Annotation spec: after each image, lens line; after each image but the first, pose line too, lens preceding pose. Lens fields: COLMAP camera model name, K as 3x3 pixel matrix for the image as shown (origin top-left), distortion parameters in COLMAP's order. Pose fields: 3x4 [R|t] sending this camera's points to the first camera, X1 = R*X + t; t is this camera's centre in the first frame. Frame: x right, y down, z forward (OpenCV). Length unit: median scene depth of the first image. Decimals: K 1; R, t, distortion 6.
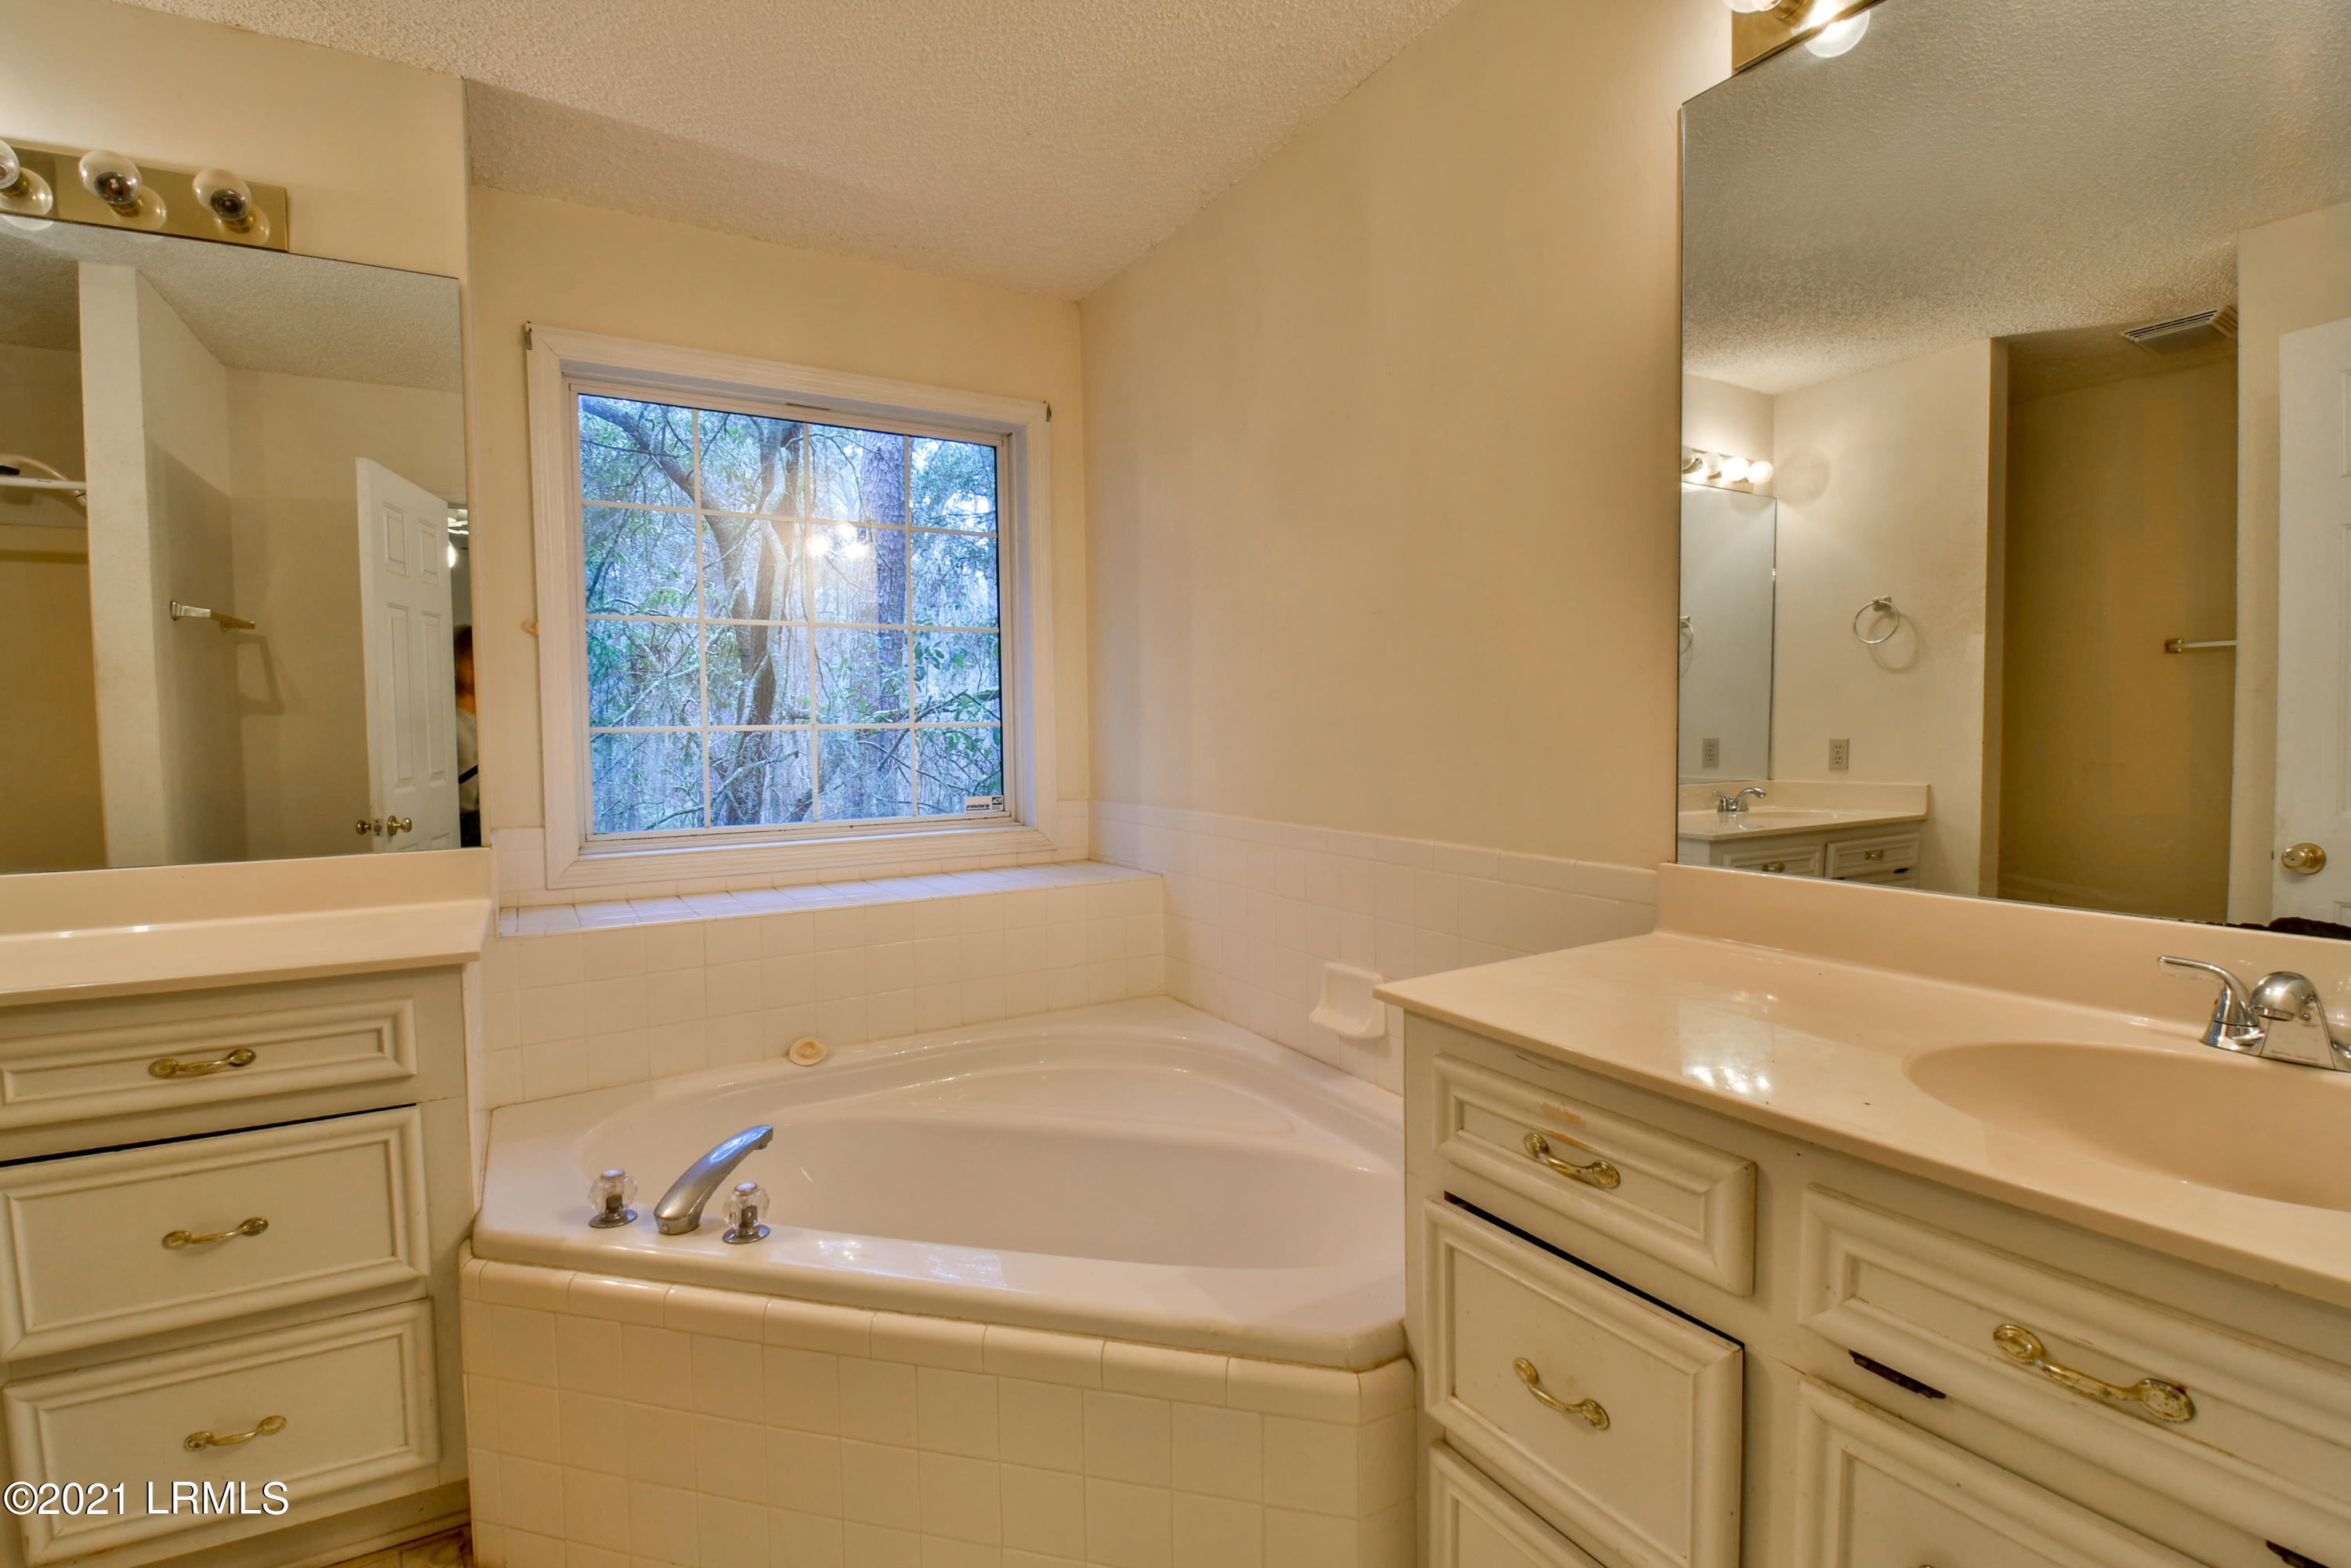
lens RADIAL K [[1052.6, 0, 1179.0], [0, 1052.6, 775.1], [0, 0, 1]] dist [0.016462, -0.025085]
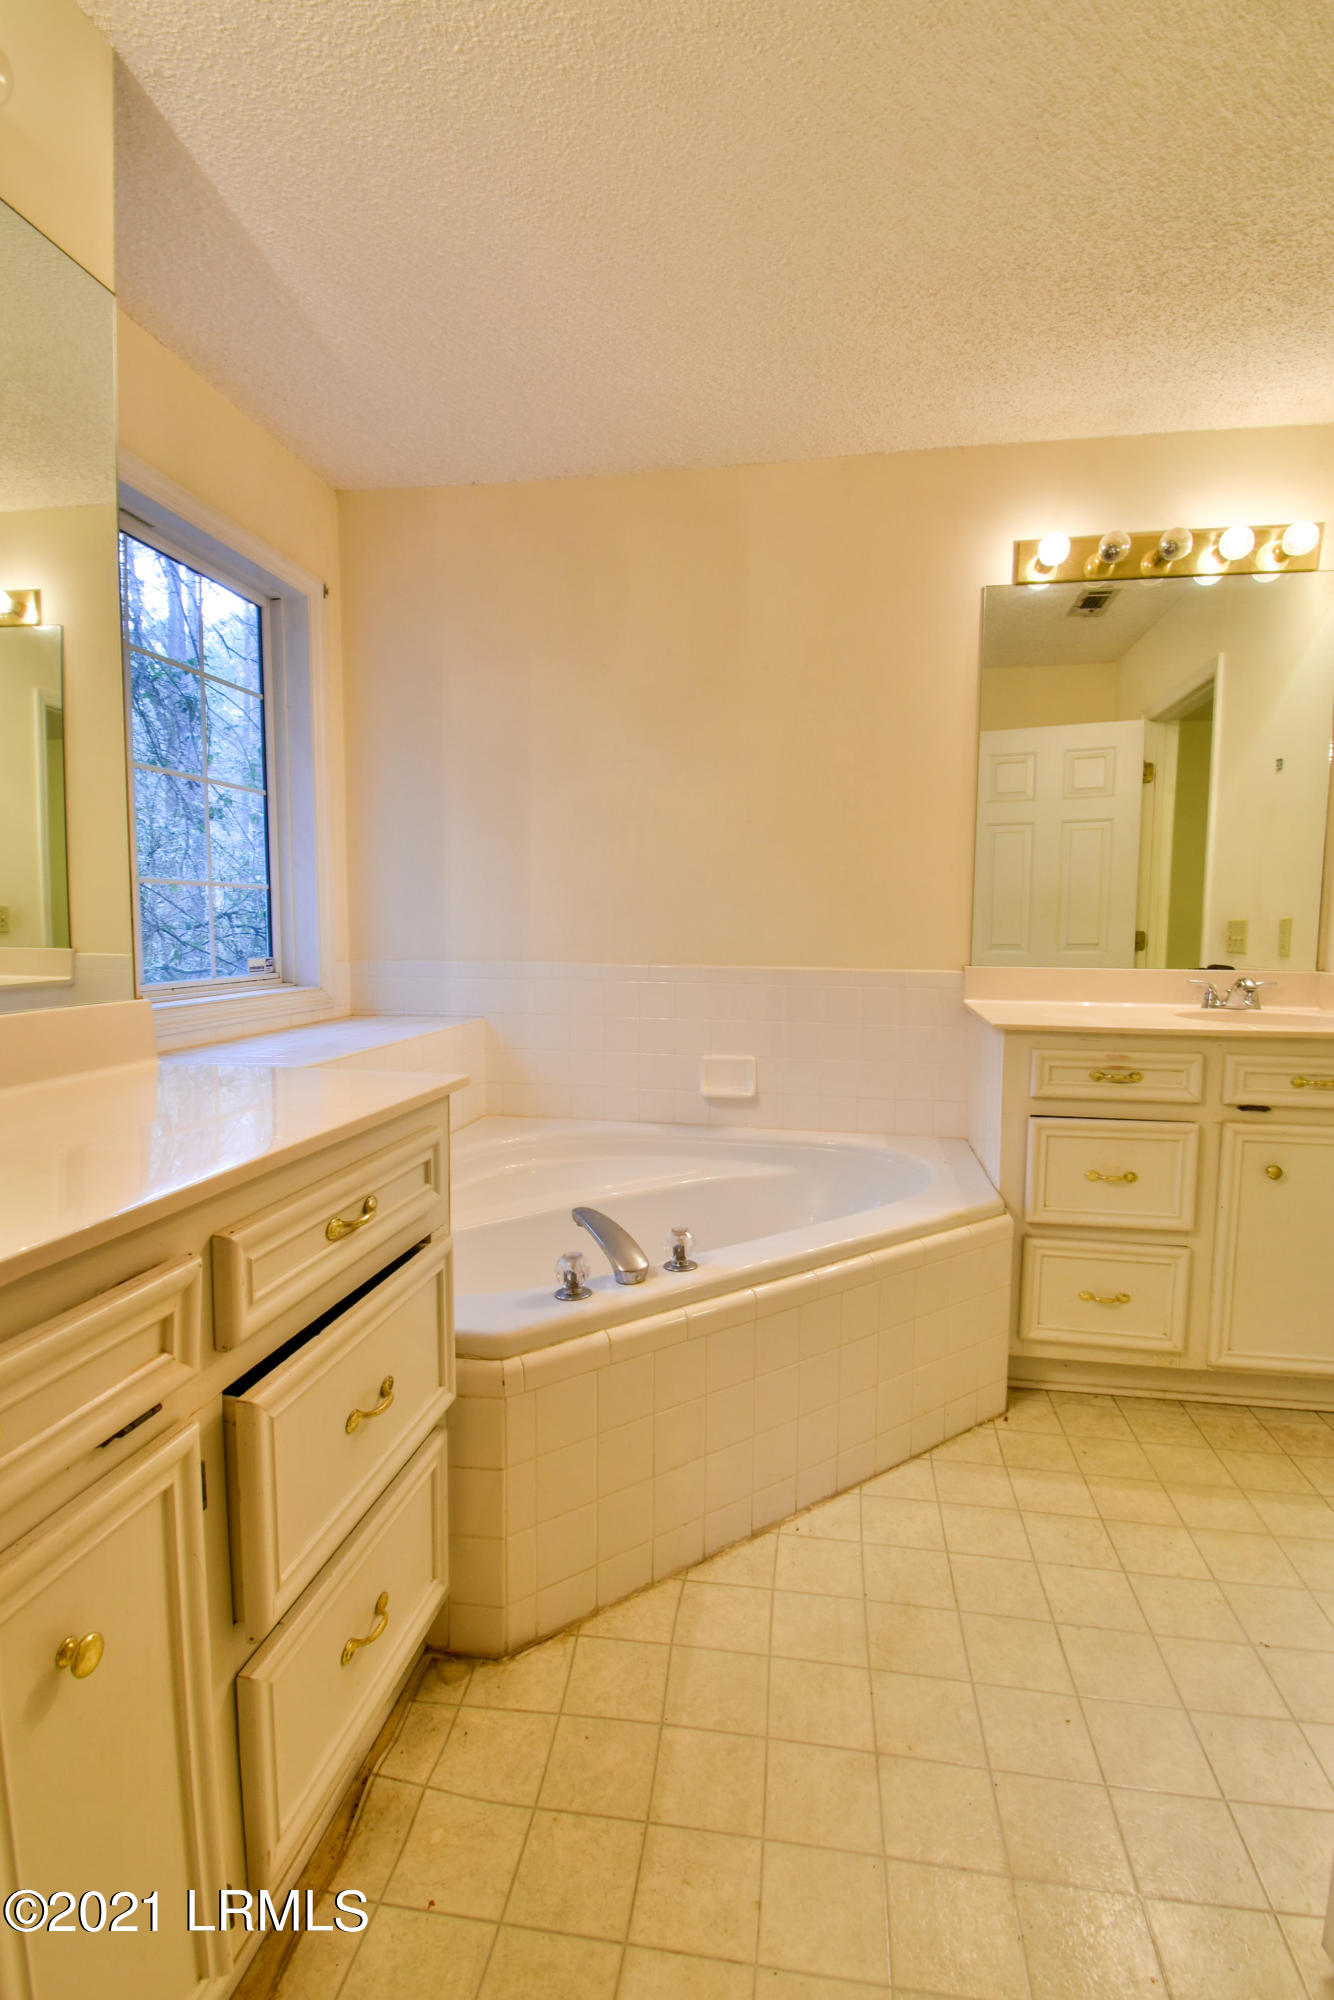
lens RADIAL K [[895.5, 0, 667.5], [0, 895.5, 1005.5], [0, 0, 1]] dist [0.016462, -0.025085]
pose [[0.663265, -0.052677, 0.746528, -1.218934], [0.018249, 0.998361, 0.054234, 0.055868], [-0.748162, -0.022349, 0.663140, 0.292159]]
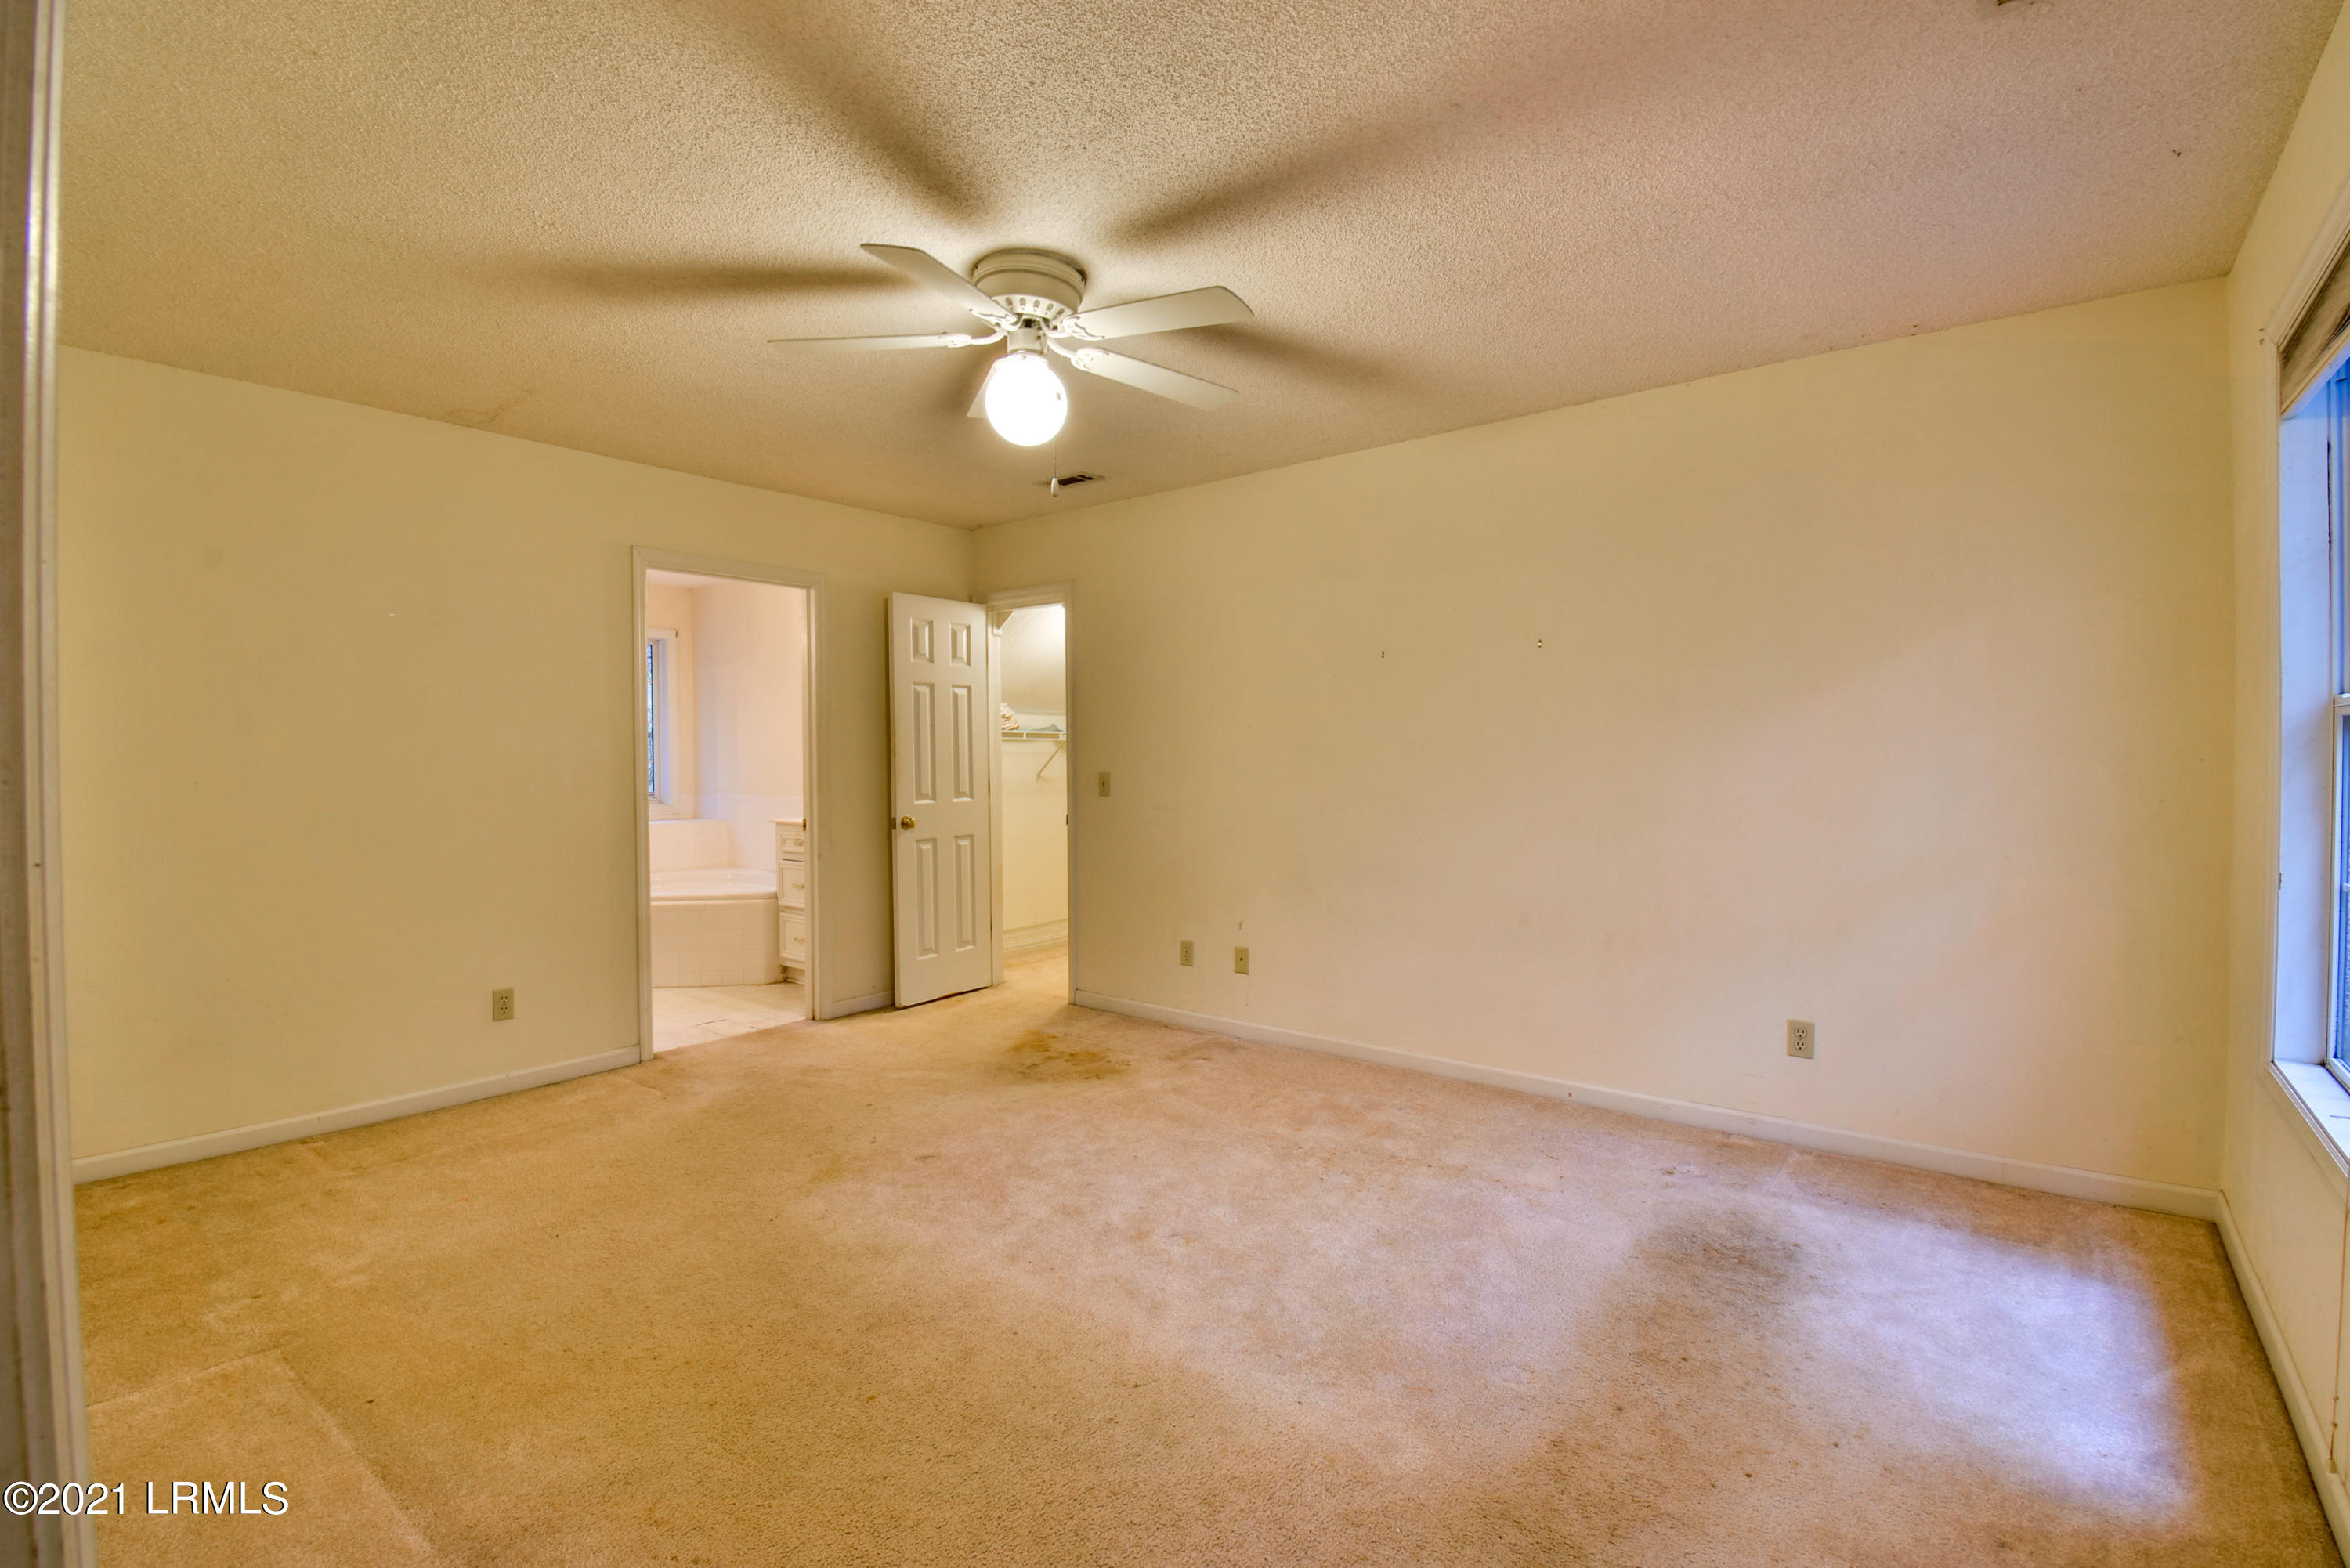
lens RADIAL K [[1052.1, 0, 1178.5], [0, 1052.1, 775.1], [0, 0, 1]] dist [0.016462, -0.025085]
pose [[0.934434, -0.005047, 0.356100, 0.178897], [0.015395, 0.999537, -0.026230, 0.128469], [-0.355803, 0.029993, 0.934080, -3.288823]]
